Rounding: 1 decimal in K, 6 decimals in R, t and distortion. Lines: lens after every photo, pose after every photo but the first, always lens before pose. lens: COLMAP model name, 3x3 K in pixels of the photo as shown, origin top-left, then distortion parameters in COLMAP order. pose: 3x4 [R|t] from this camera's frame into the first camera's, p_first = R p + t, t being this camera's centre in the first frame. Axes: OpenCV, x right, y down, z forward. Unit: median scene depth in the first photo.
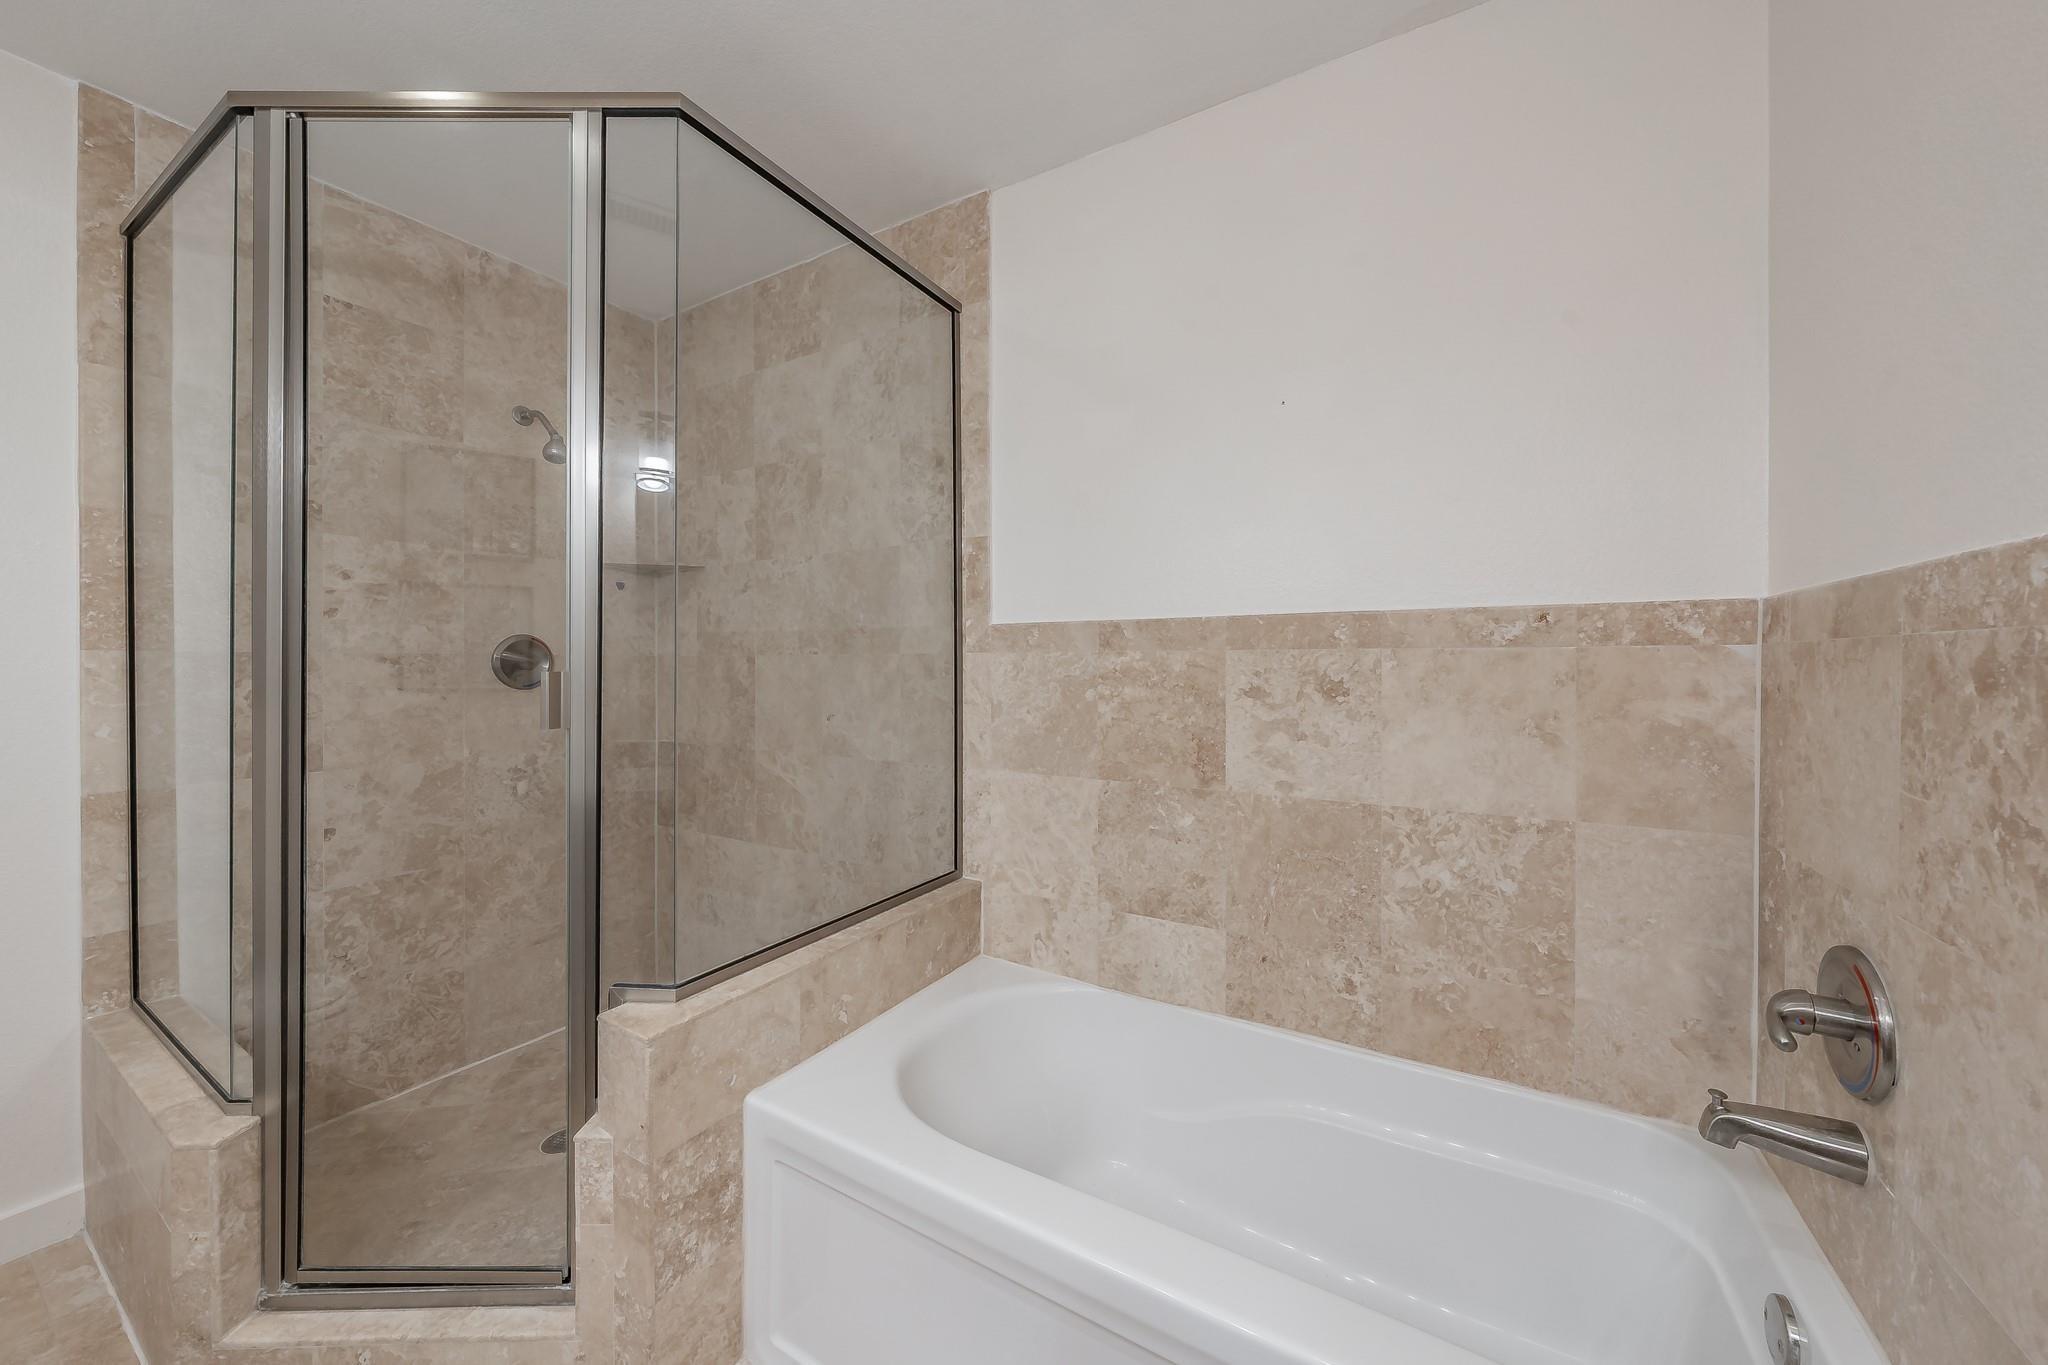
lens RADIAL K [[725.8, 0, 1032.0], [0, 725.8, 665.5], [0, 0, 1]] dist [-0.002080, -0.000422]
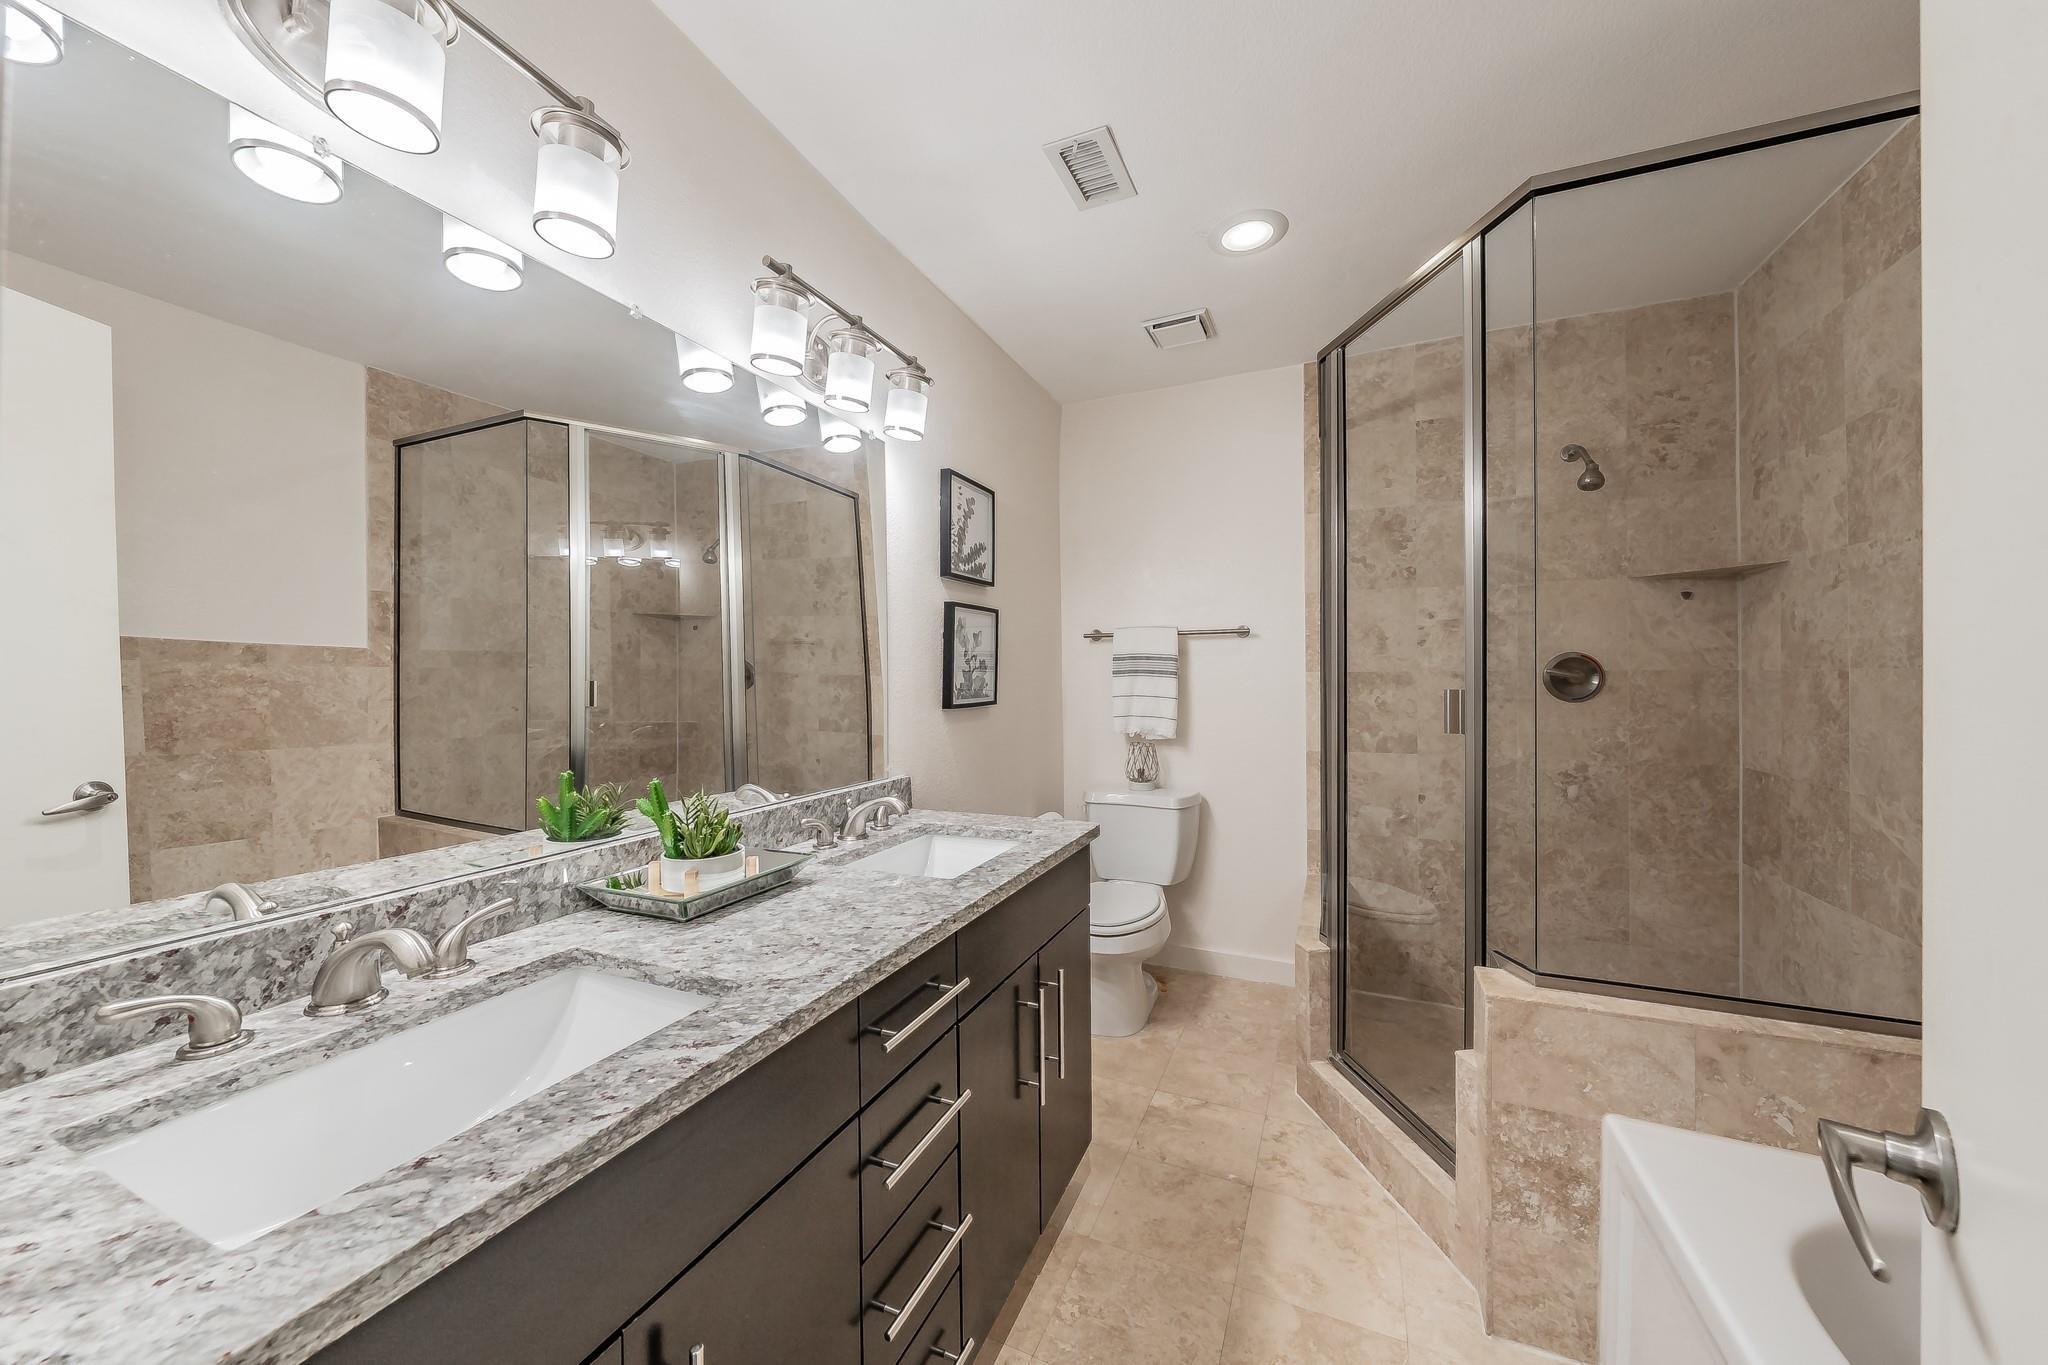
lens RADIAL K [[725.8, 0, 1028.3], [0, 725.8, 673.9], [0, 0, 1]] dist [-0.002080, -0.000422]
pose [[0.128296, -0.001477, -0.991735, 0.274831], [0.001708, 0.999998, -0.001269, -0.009649], [0.991734, -0.001531, 0.128298, 0.041905]]
